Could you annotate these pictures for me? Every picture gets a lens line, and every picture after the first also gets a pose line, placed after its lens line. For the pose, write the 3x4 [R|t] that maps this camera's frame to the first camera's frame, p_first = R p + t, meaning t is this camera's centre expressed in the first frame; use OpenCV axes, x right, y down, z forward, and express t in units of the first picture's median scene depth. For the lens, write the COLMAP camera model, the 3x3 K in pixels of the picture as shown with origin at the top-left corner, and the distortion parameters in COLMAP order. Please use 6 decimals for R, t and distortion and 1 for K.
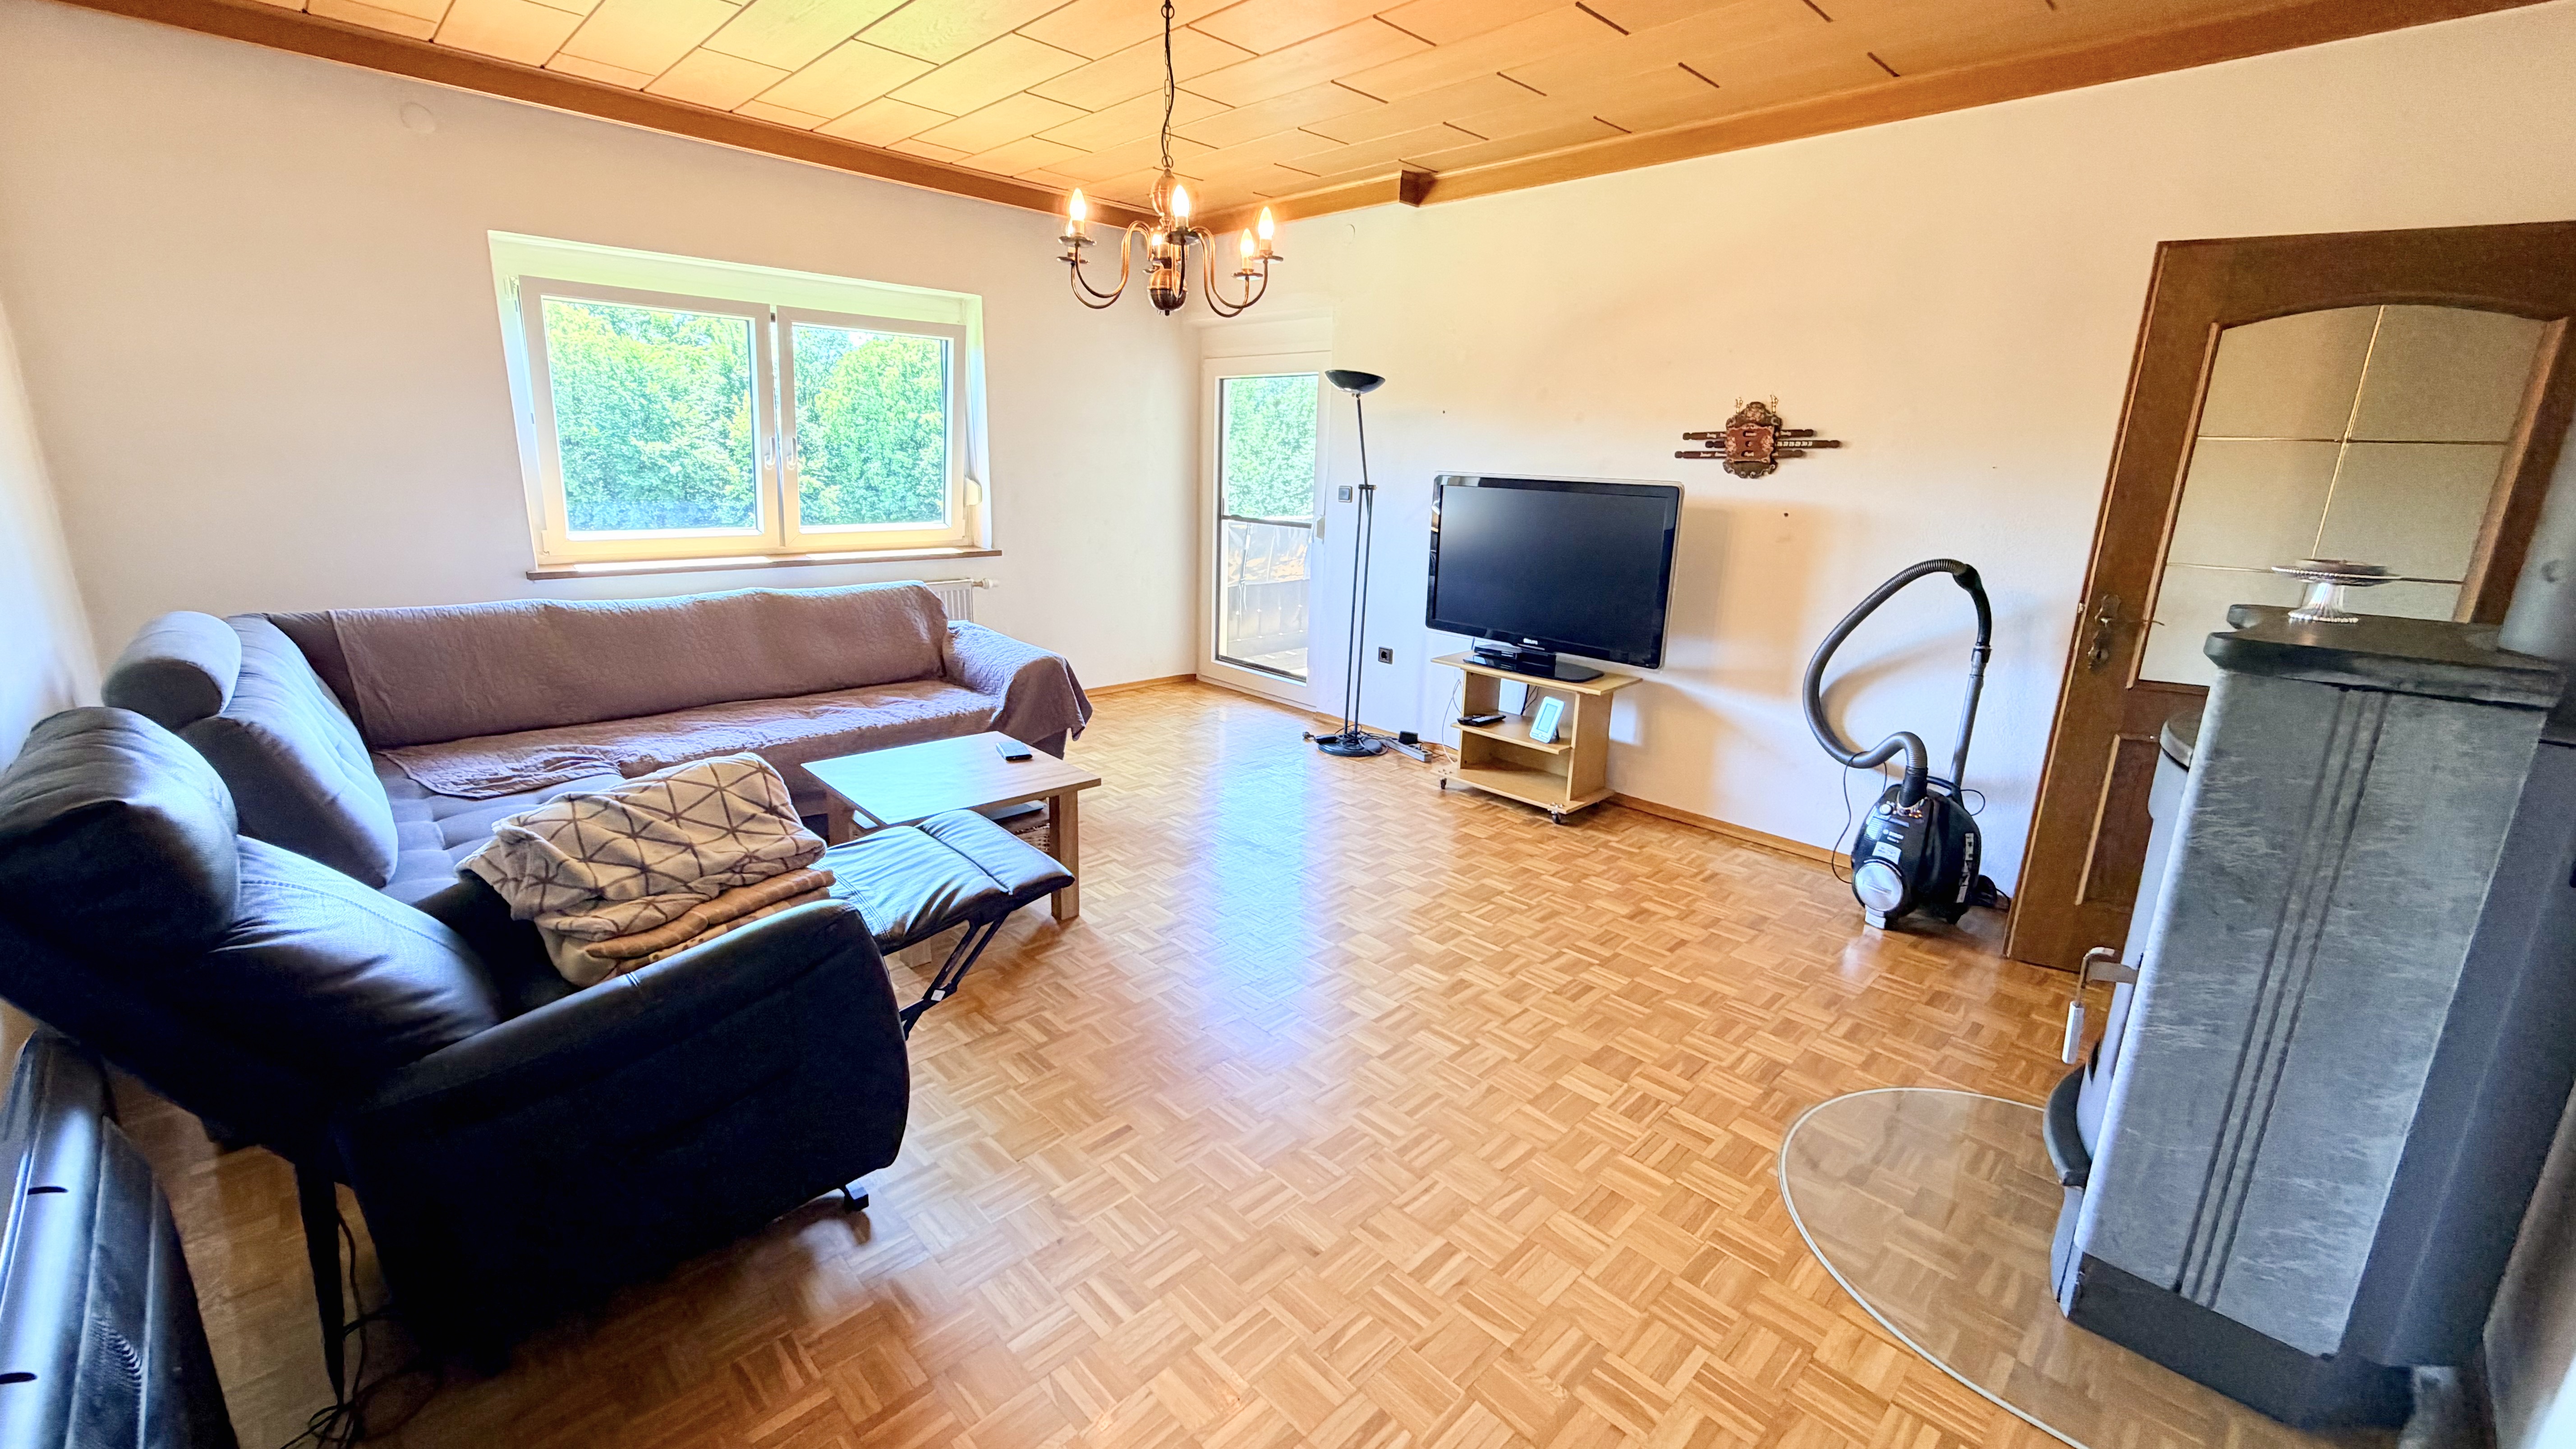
lens RADIAL K [[1039.3, 0, 1266.7], [0, 1039.3, 713.6], [0, 0, 1]] dist [0.000236, 0.000017]
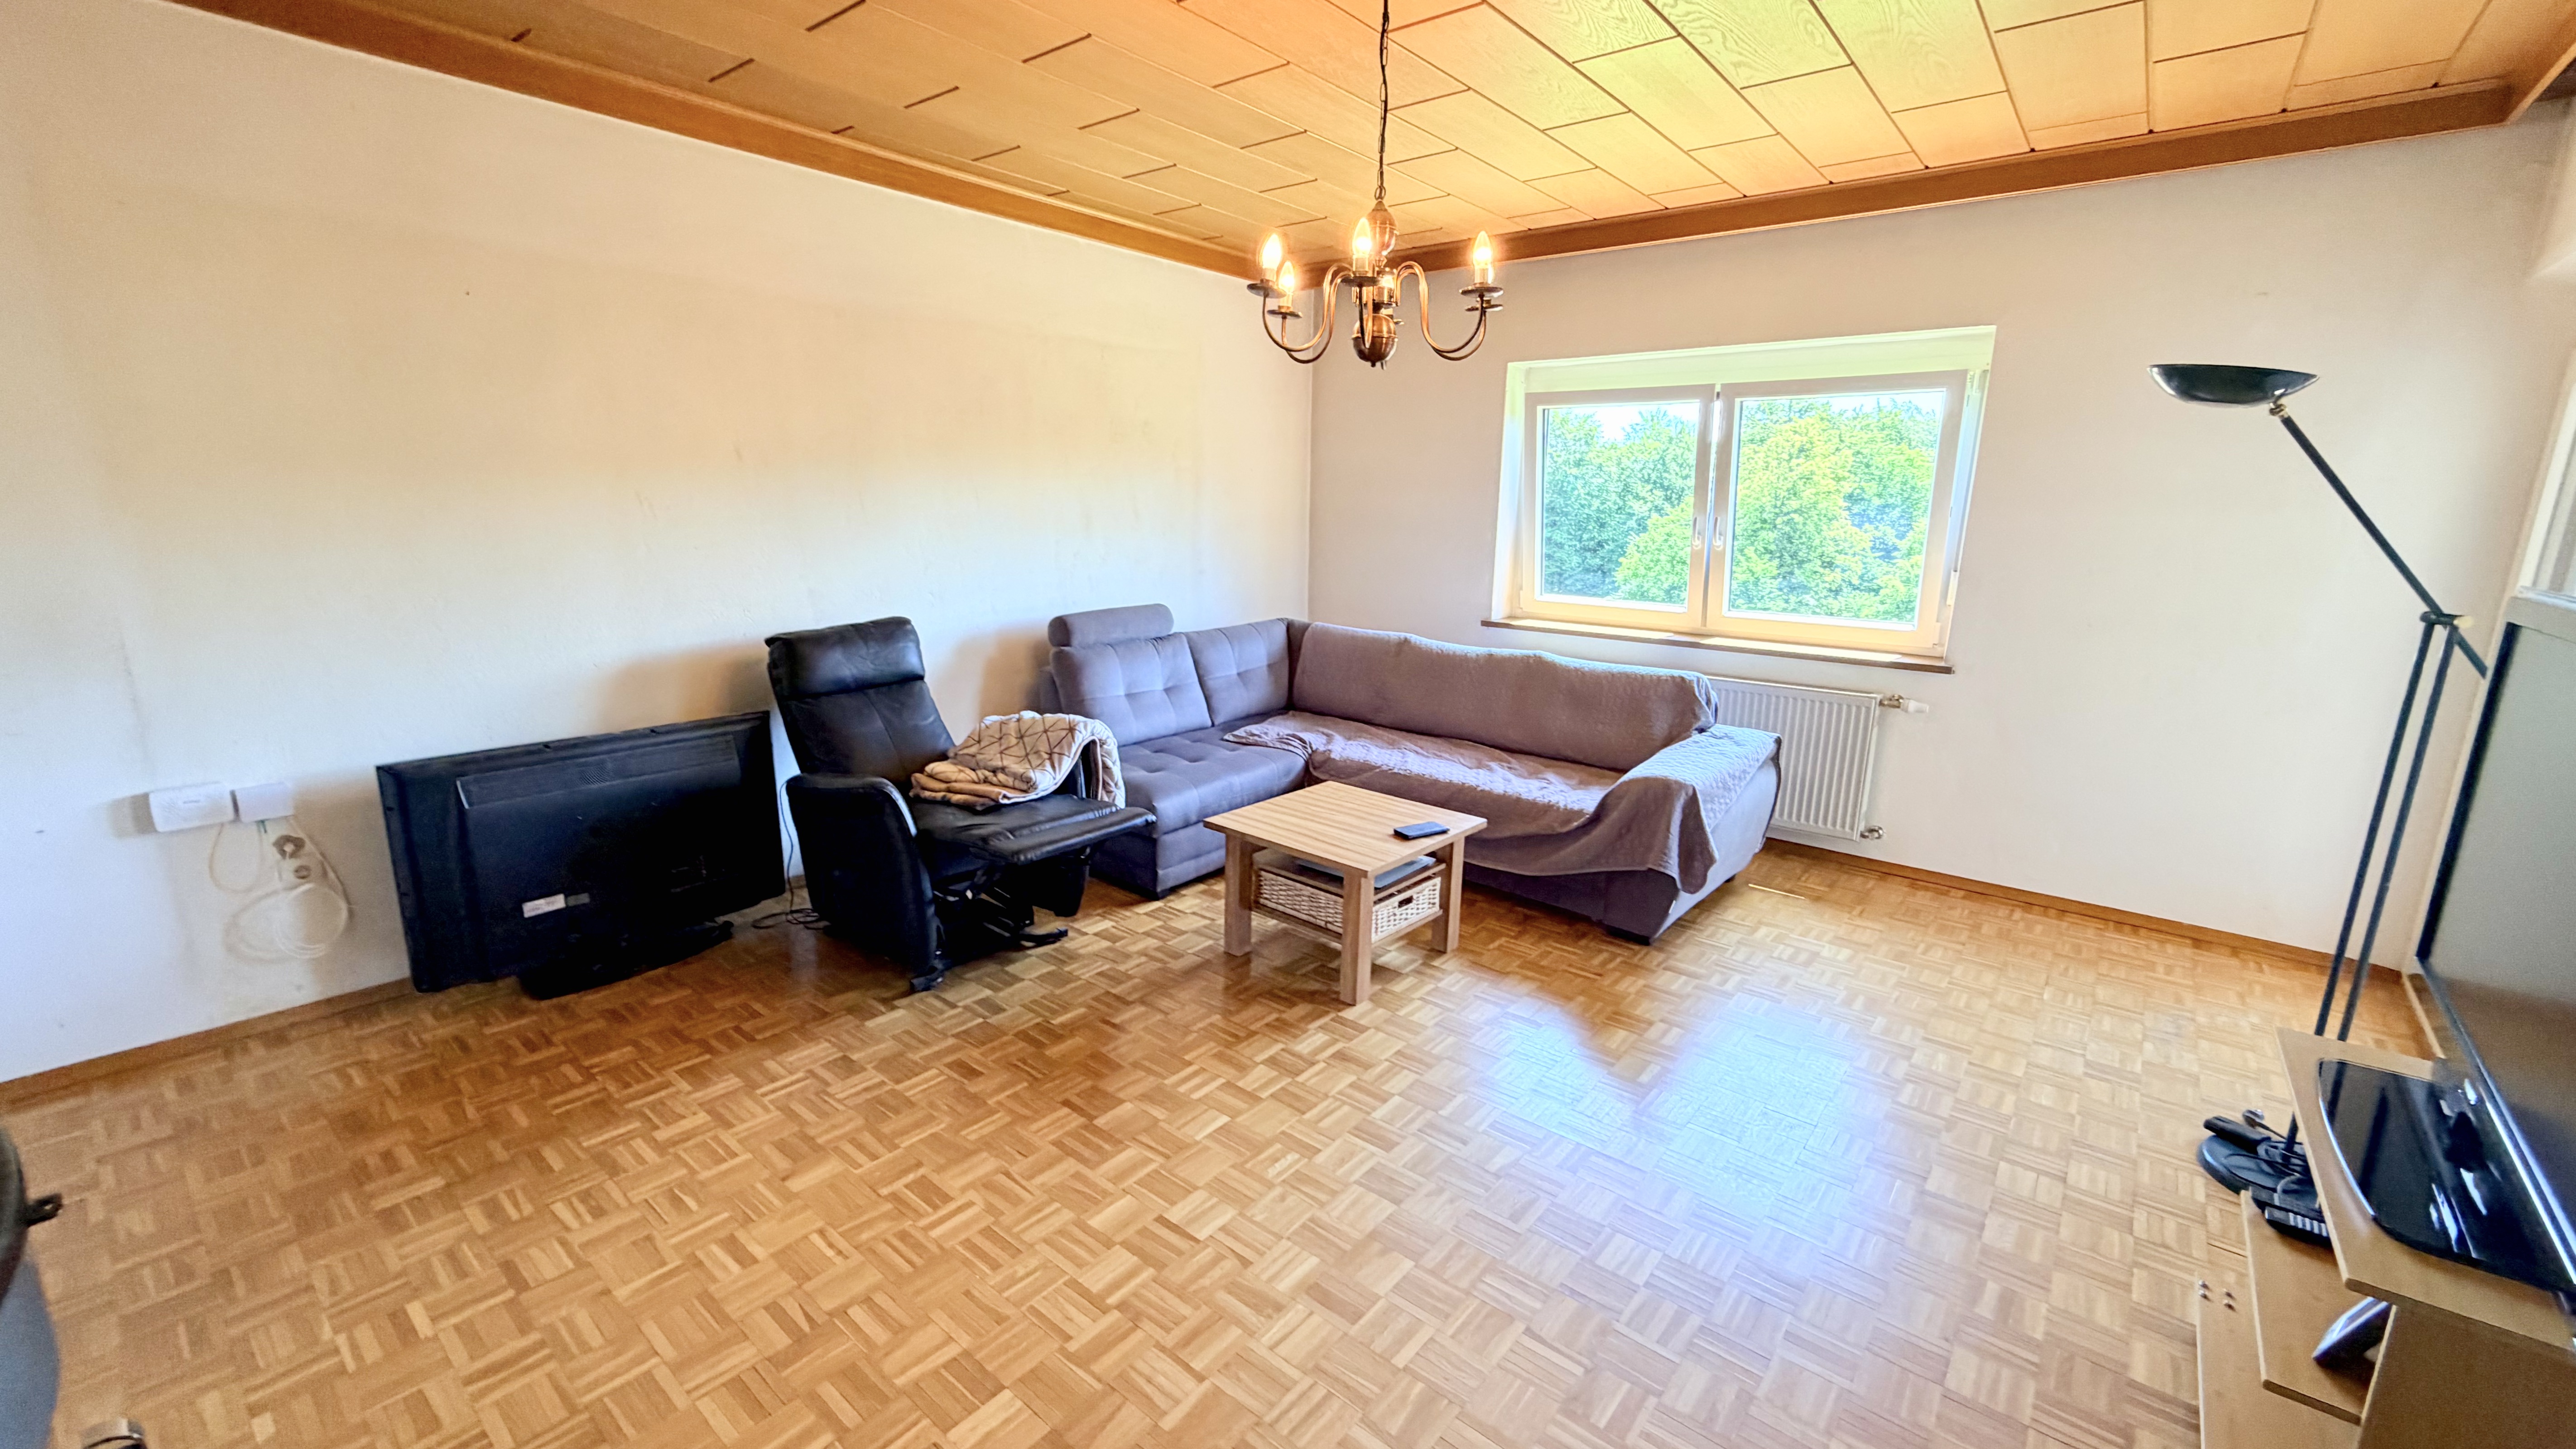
lens RADIAL K [[1039.4, 0, 1266.7], [0, 1039.4, 713.6], [0, 0, 1]] dist [0.000236, 0.000017]
pose [[0.103112, 0.173369, -0.979444, 0.565725], [-0.260139, 0.955121, 0.141677, -0.141336], [0.960050, 0.240183, 0.143584, 0.599174]]
